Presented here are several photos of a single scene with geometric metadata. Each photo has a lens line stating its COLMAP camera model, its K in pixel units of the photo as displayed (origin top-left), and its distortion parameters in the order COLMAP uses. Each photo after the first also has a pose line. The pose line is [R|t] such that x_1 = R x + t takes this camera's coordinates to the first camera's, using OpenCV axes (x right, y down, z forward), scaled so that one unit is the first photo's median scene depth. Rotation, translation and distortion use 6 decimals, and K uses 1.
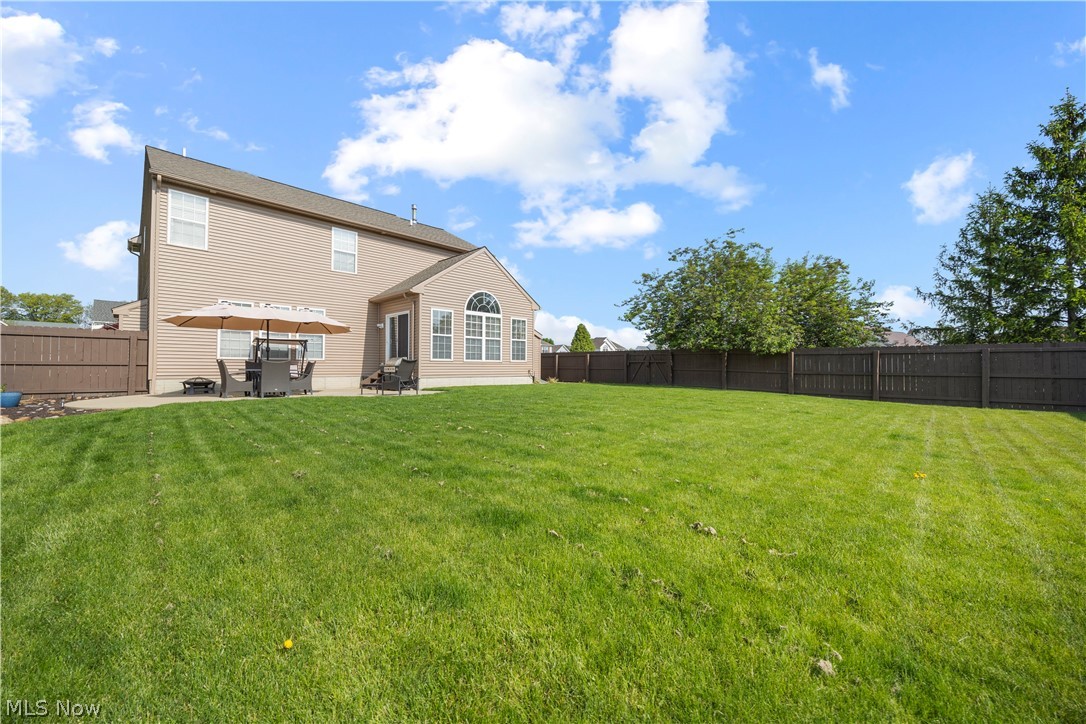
lens RADIAL K [[427.8, 0, 543.7], [0, 427.8, 361.4], [0, 0, 1]] dist [0.001218, -0.000411]
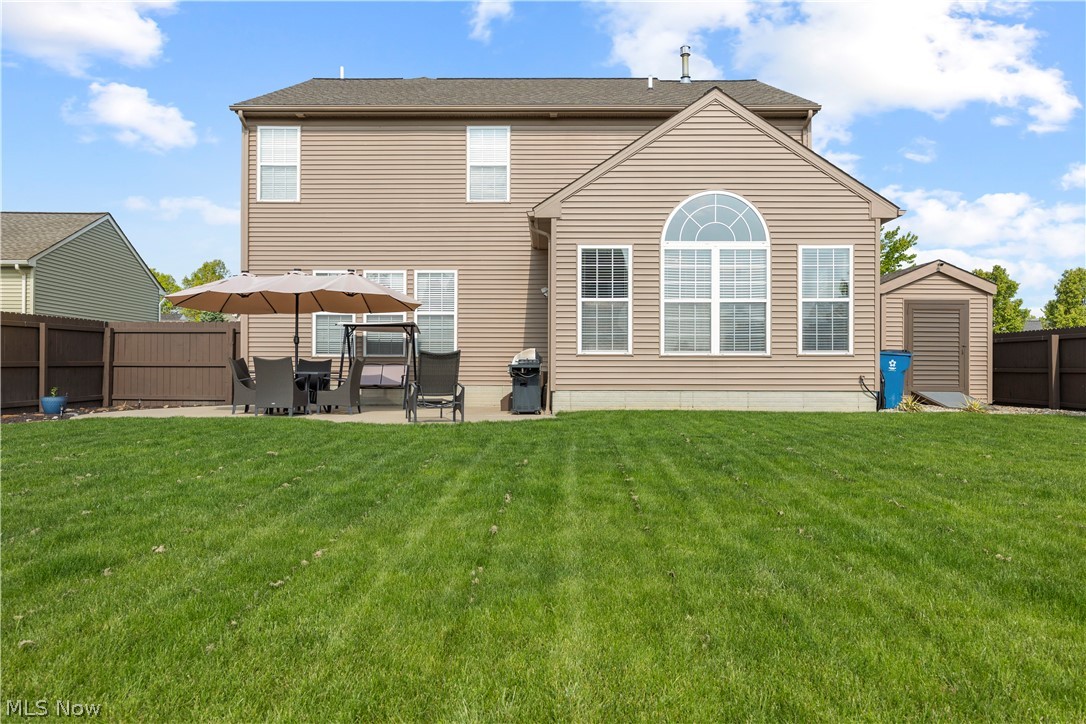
lens RADIAL K [[772.2, 0, 543.0], [0, 772.2, 362.0], [0, 0, 1]] dist [0.004254, 0.000930]
pose [[0.670379, -0.008047, -0.741975, 0.342862], [0.011090, 0.999938, -0.000824, 0.006845], [0.741936, -0.007676, 0.670427, 0.370273]]
